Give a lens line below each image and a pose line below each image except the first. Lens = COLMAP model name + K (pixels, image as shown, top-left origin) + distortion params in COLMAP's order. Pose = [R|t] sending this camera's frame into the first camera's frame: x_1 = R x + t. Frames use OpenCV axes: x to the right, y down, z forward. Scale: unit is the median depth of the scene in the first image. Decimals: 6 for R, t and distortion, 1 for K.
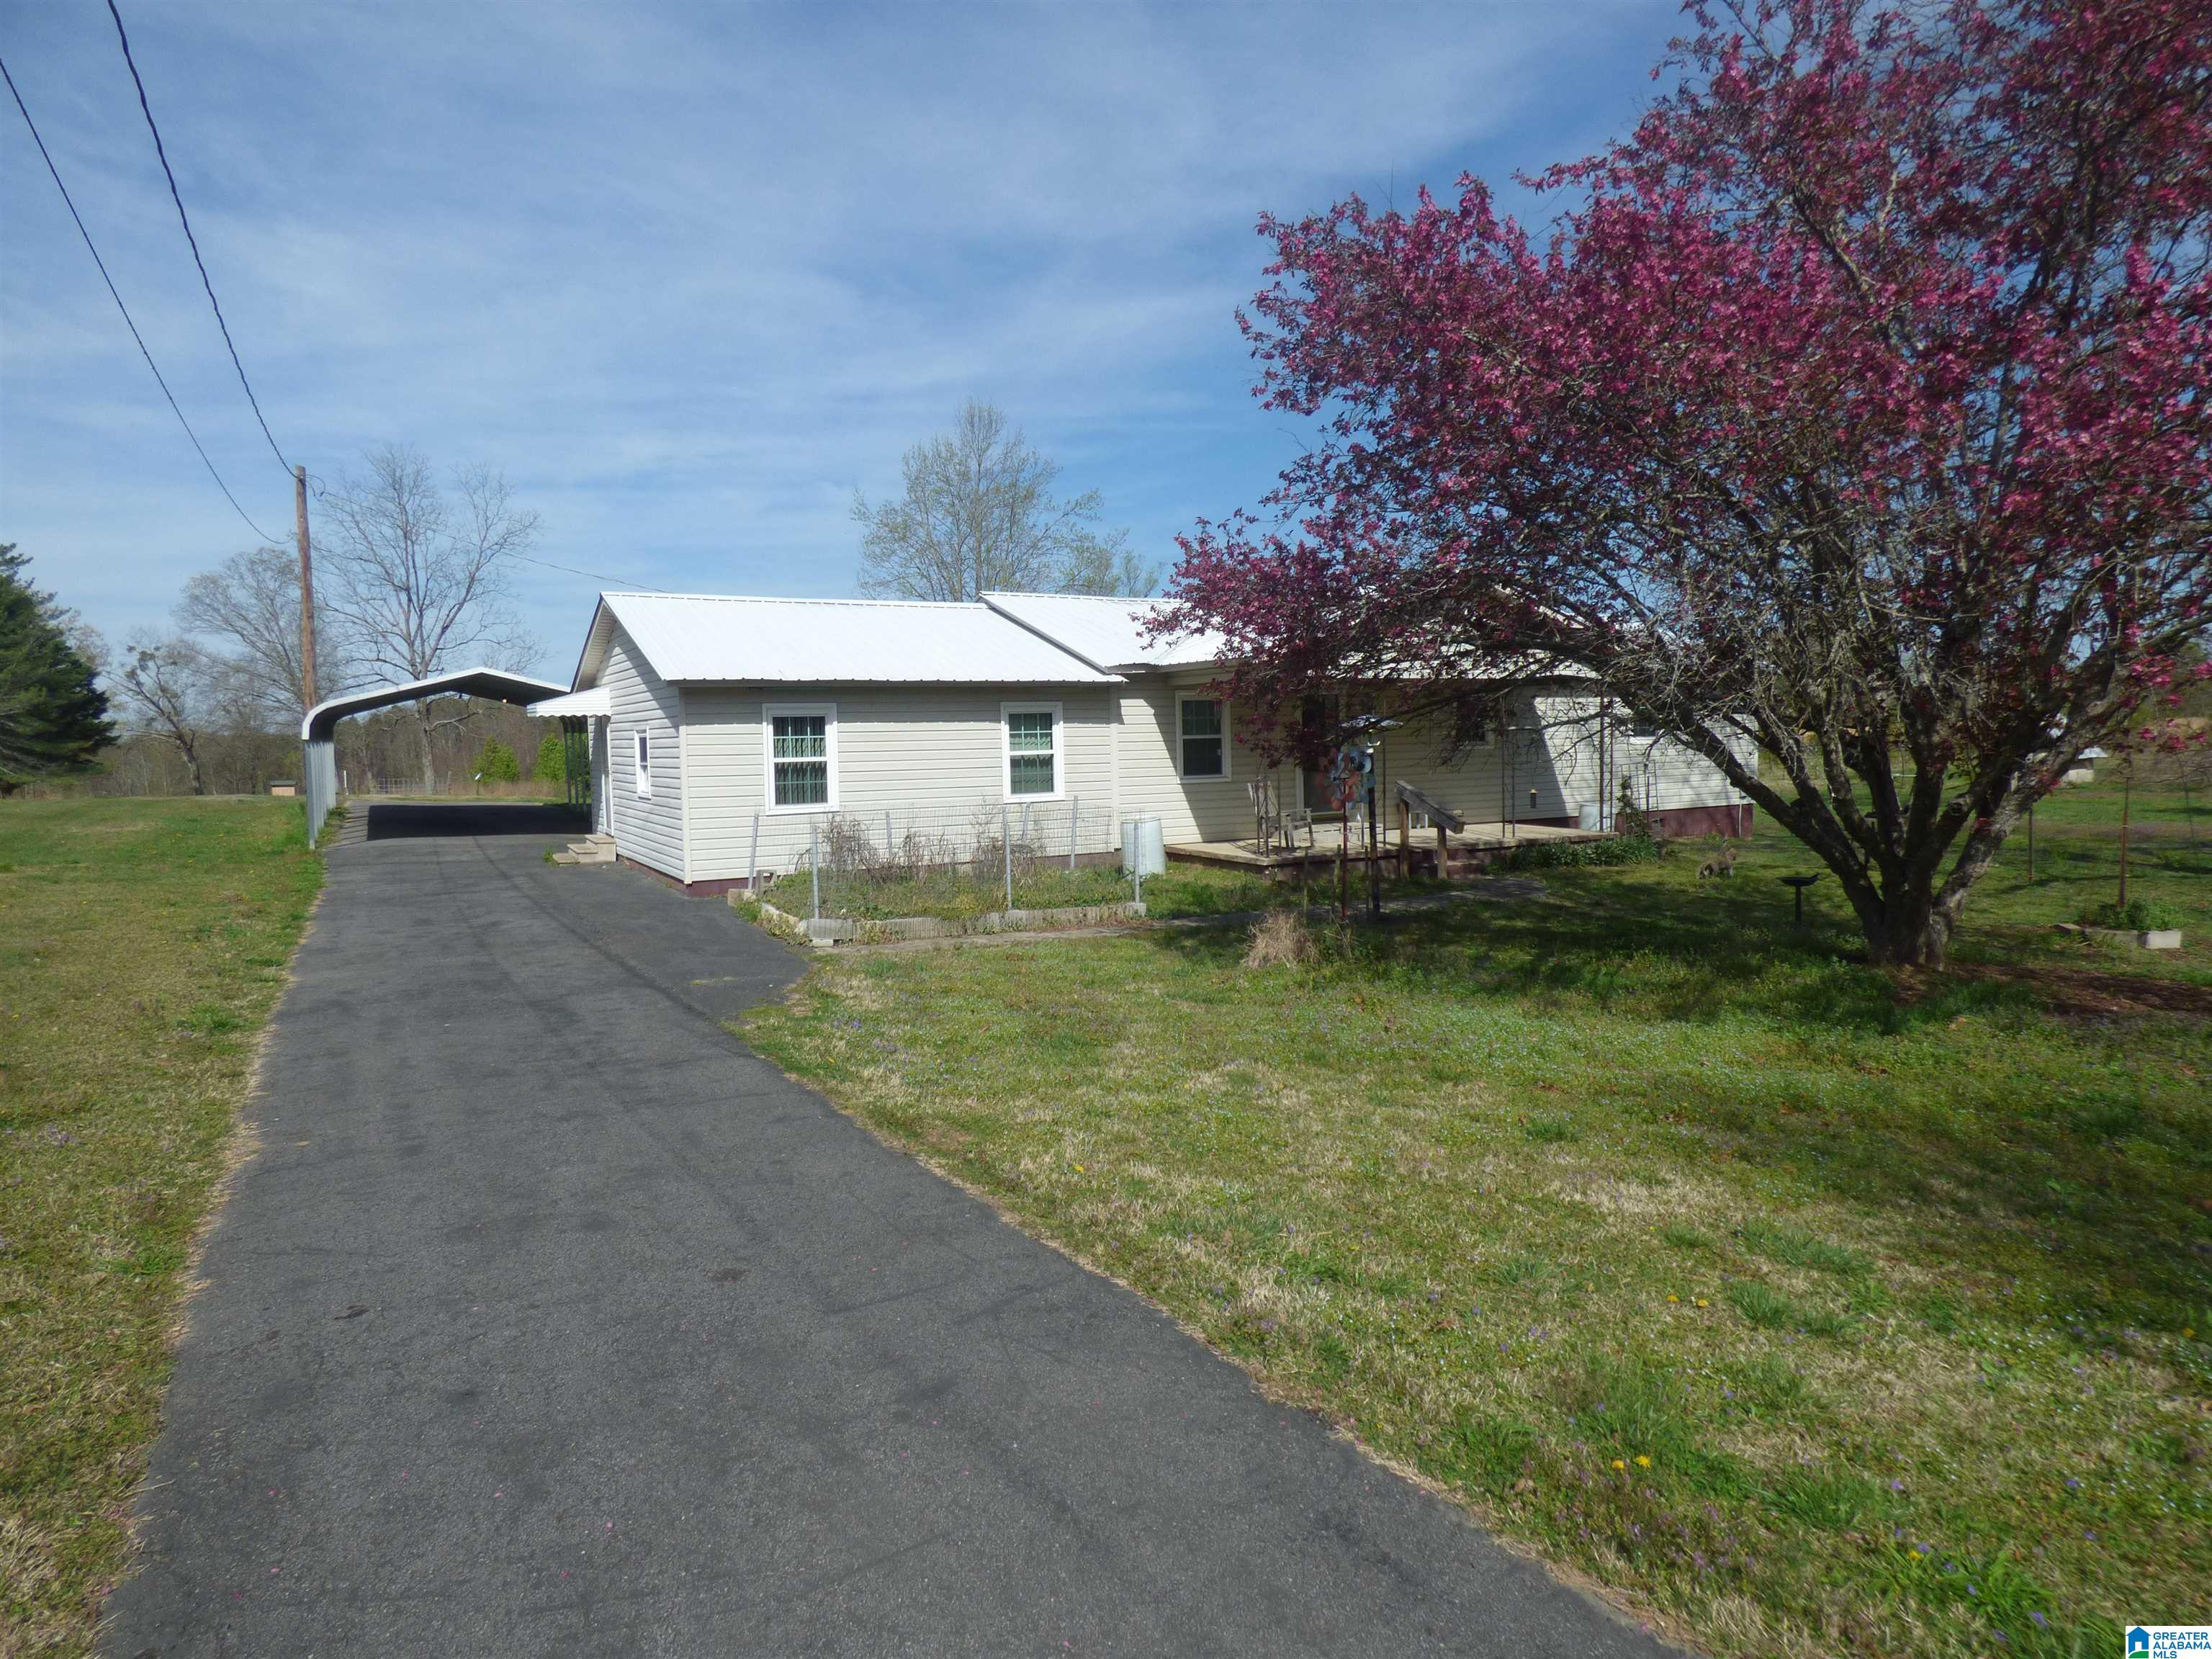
lens RADIAL K [[1327.9, 0, 1095.9], [0, 1327.9, 827.5], [0, 0, 1]] dist [-0.012861, 0.003957]
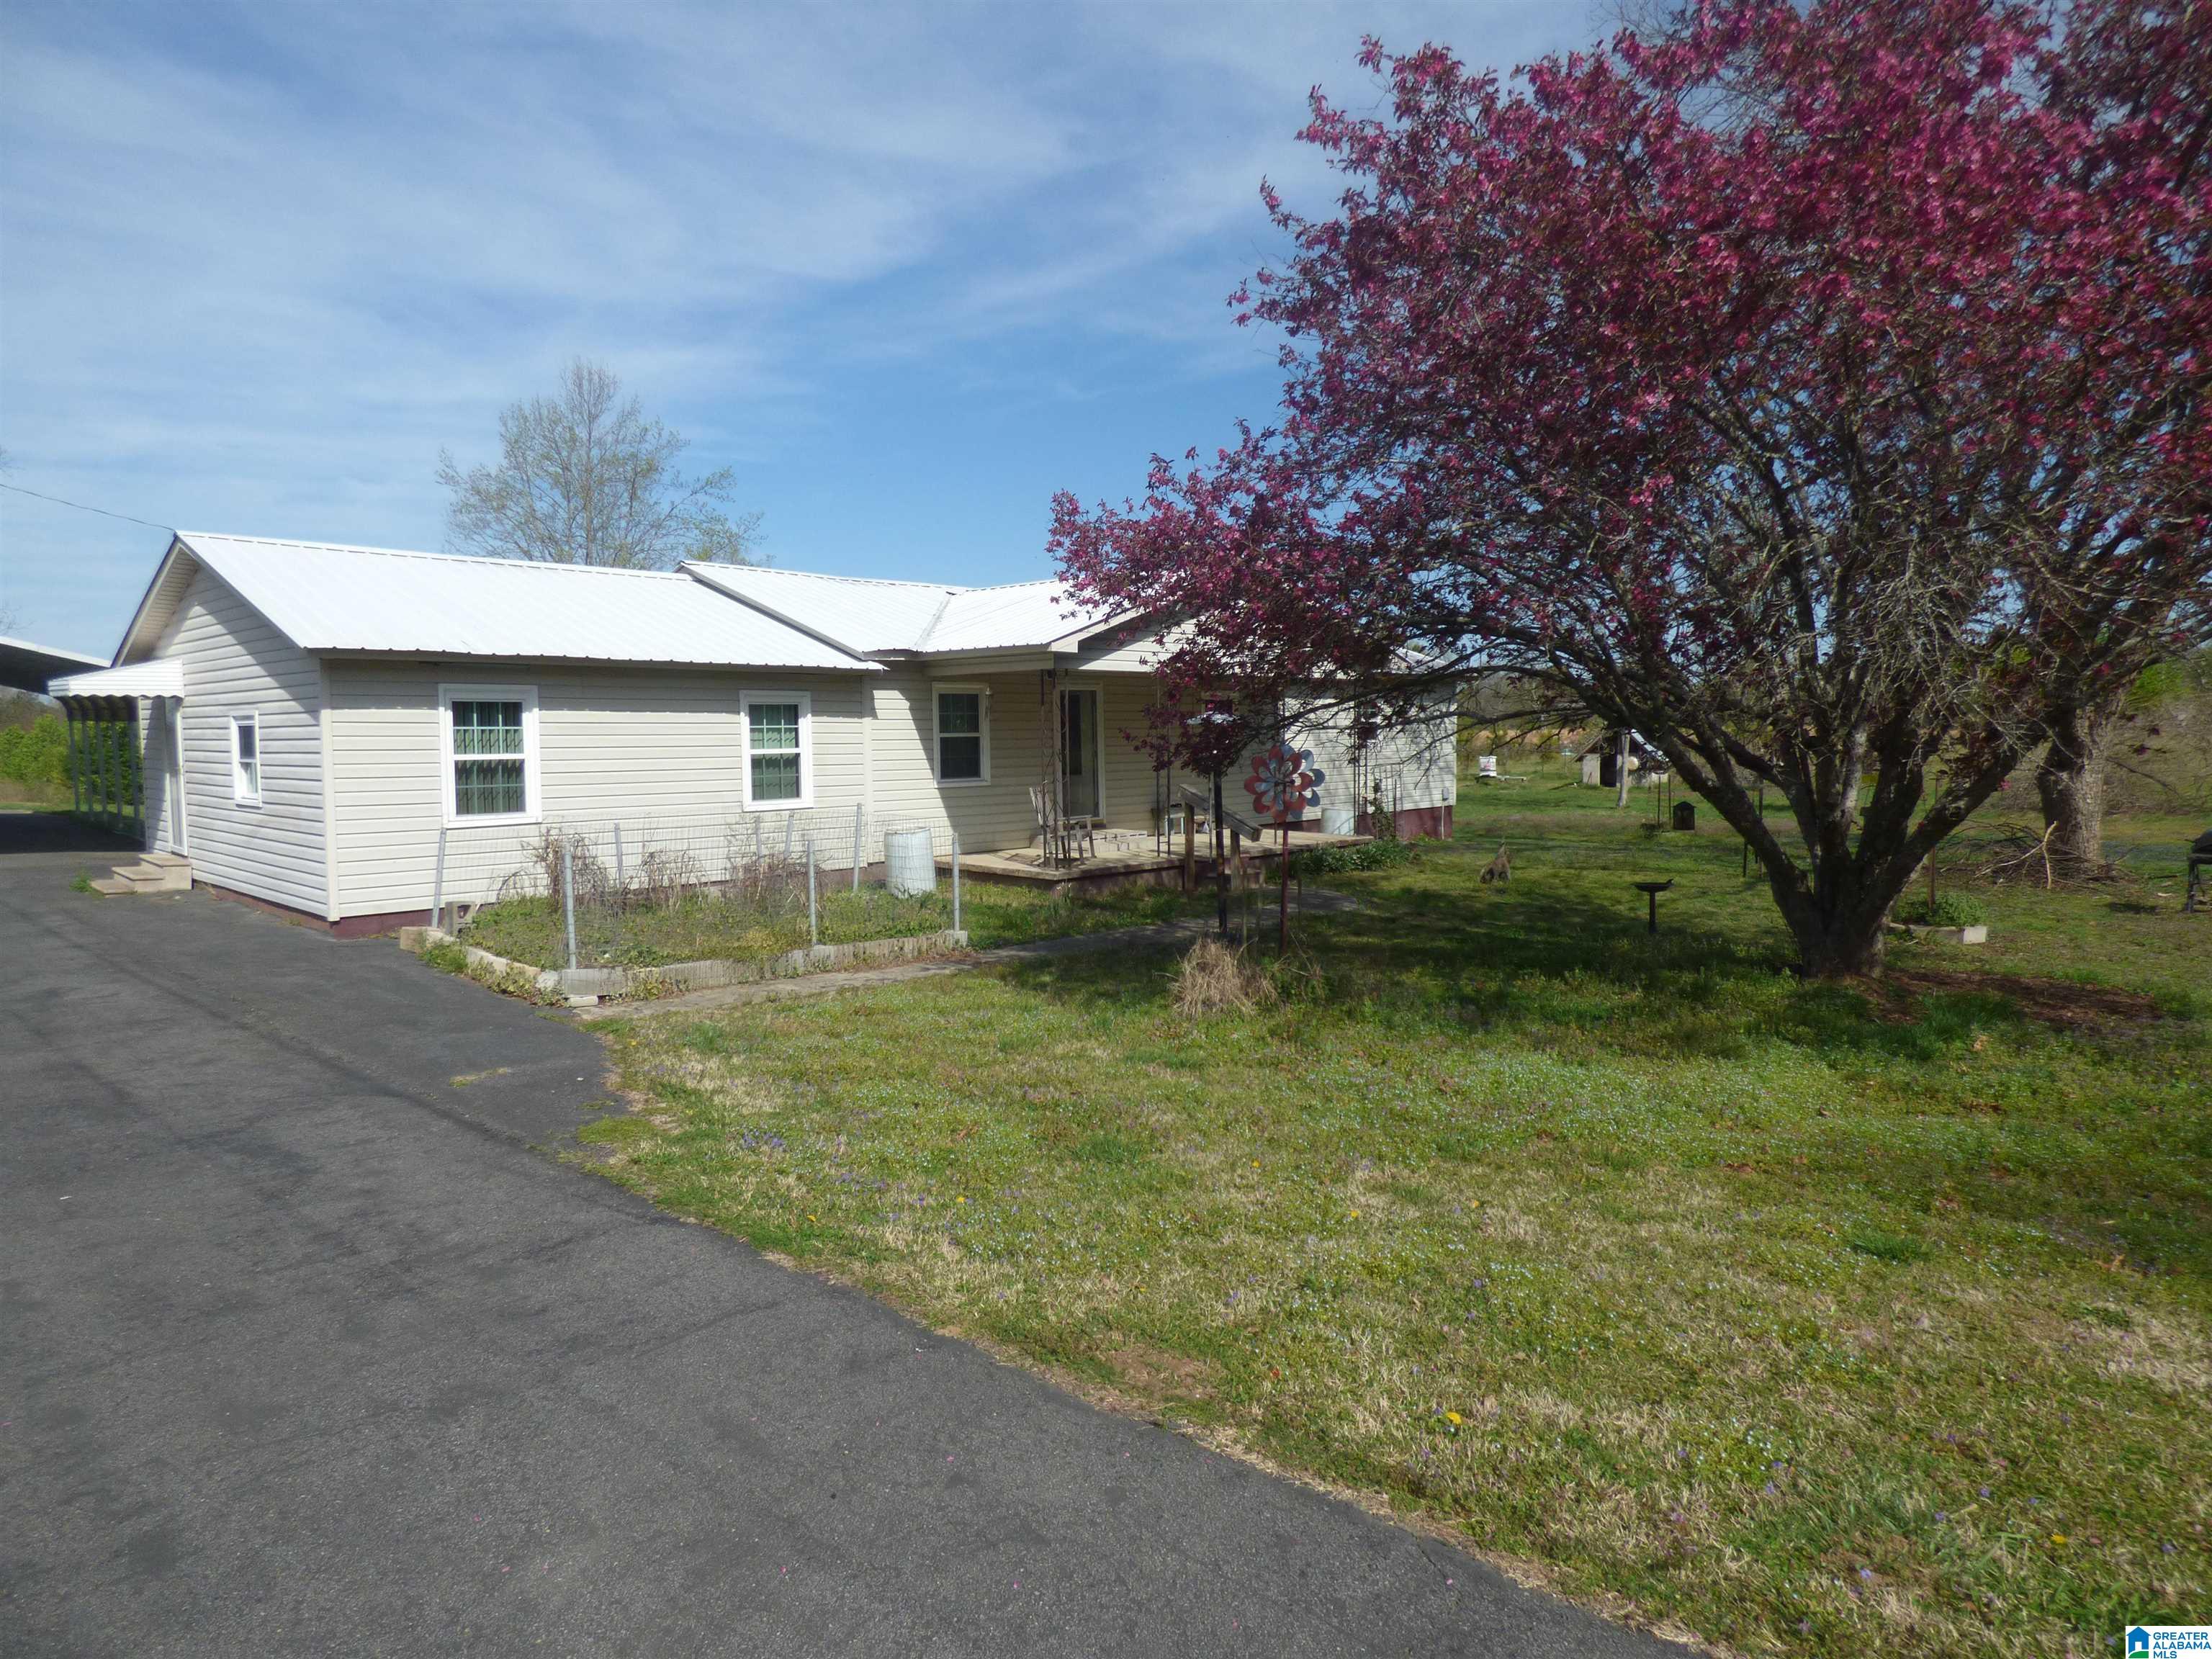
lens RADIAL K [[1327.9, 0, 1117.3], [0, 1327.9, 832.1], [0, 0, 1]] dist [-0.012861, 0.003957]
pose [[0.951557, -0.009852, 0.307315, -0.113455], [0.009403, 0.999951, 0.002939, -0.005935], [-0.307329, 0.000094, 0.951603, 0.150773]]
